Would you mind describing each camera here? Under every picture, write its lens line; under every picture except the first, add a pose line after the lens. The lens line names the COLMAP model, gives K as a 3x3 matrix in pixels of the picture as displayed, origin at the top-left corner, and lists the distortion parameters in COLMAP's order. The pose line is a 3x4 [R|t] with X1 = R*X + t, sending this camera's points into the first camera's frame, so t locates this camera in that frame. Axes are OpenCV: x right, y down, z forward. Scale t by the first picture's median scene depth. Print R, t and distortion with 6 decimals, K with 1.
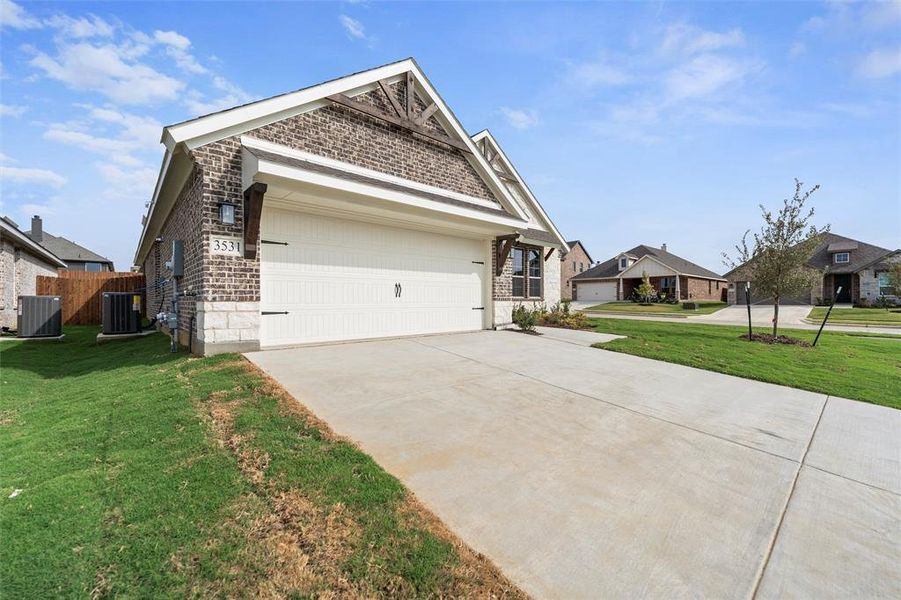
lens RADIAL K [[362.3, 0, 450.5], [0, 362.3, 300.0], [0, 0, 1]] dist [-0.003857, -0.003429]
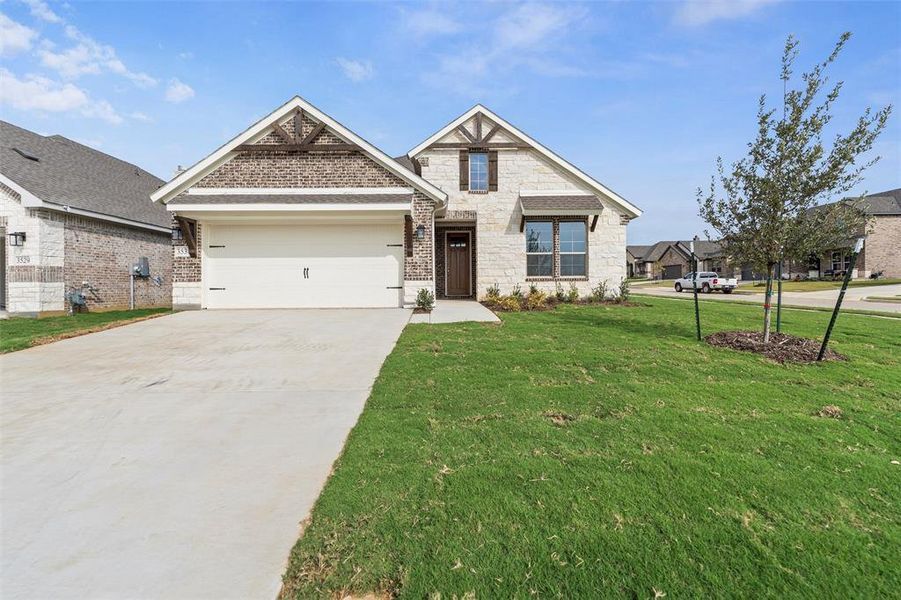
lens RADIAL K [[370.9, 0, 452.6], [0, 370.9, 286.1], [0, 0, 1]] dist [-0.000583, -0.000164]
pose [[0.755897, -0.007913, -0.654643, 1.328407], [0.007817, 0.999965, -0.003061, 0.033672], [0.654644, -0.002803, 0.755932, 0.387847]]
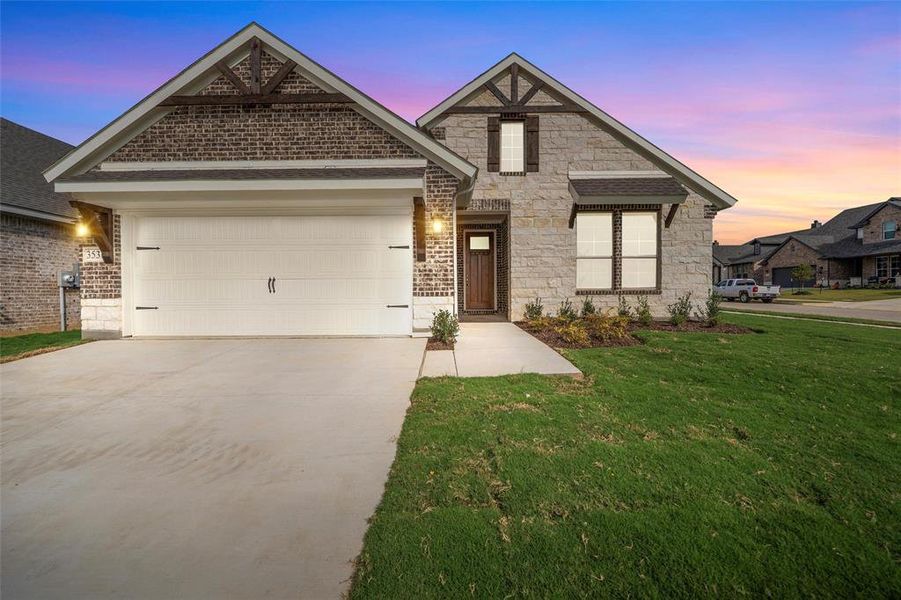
lens RADIAL K [[362.3, 0, 450.5], [0, 362.3, 300.0], [0, 0, 1]] dist [-0.003857, -0.003429]
pose [[0.740111, 0.008112, -0.672435, 0.933543], [0.007291, 0.999772, 0.020086, -0.005776], [0.672445, -0.019768, 0.739883, 0.735673]]
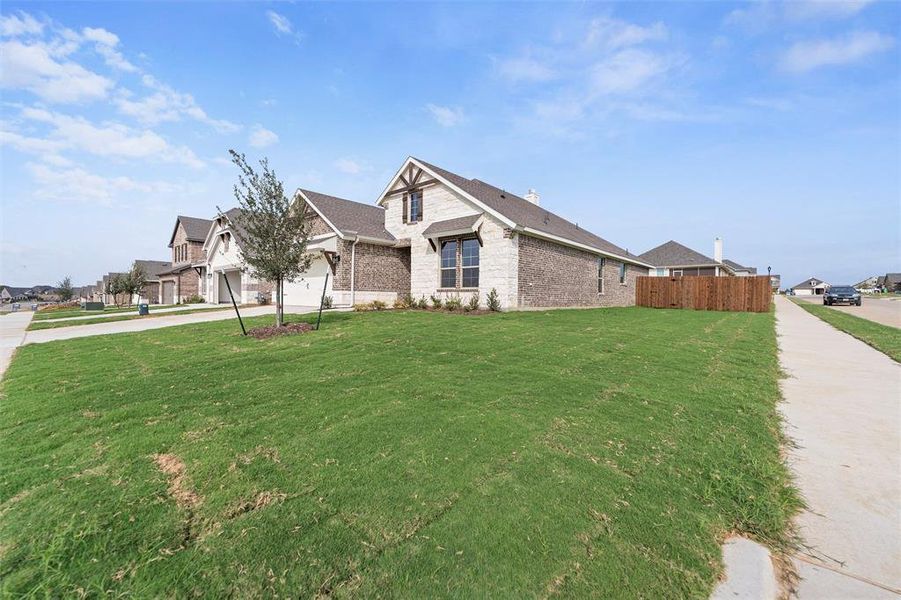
lens RADIAL K [[363.9, 0, 450.6], [0, 363.9, 301.9], [0, 0, 1]] dist [0.000586, -0.000199]
pose [[0.110574, 0.011205, -0.993805, 2.658486], [-0.011908, 0.999880, 0.009949, 0.045703], [0.993797, 0.010734, 0.110694, 1.928953]]
